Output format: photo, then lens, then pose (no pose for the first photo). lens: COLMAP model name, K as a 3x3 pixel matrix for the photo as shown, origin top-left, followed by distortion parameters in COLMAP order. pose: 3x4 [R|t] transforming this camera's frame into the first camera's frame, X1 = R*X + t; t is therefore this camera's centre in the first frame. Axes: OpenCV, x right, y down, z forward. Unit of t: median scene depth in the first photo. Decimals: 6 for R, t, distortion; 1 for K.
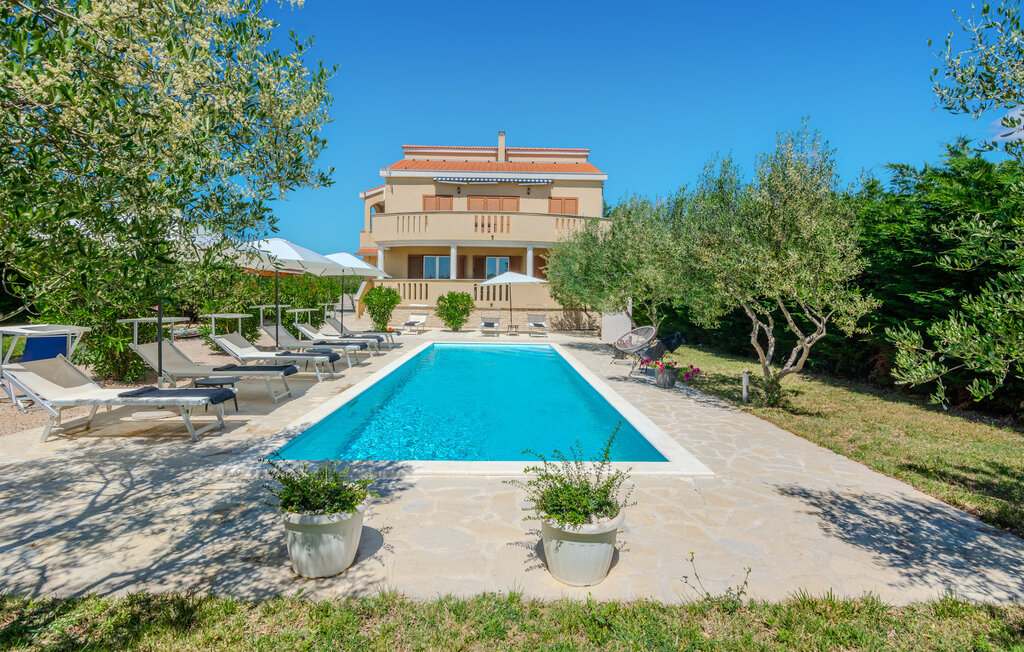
lens RADIAL K [[505.5, 0, 519.2], [0, 505.5, 320.5], [0, 0, 1]] dist [0.002146, -0.000076]
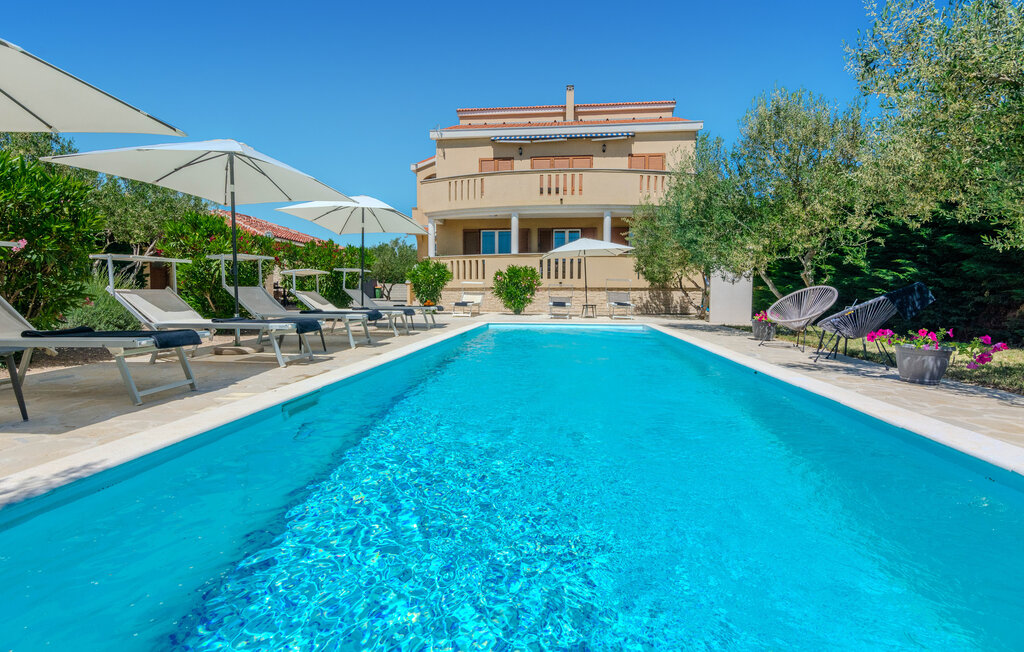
lens RADIAL K [[505.5, 0, 511.3], [0, 505.5, 325.5], [0, 0, 1]] dist [0.002146, -0.000076]
pose [[0.989665, -0.006620, -0.143246, -0.016879], [0.008778, 0.999857, 0.014440, 0.024789], [0.143130, -0.015549, 0.989582, 0.168174]]
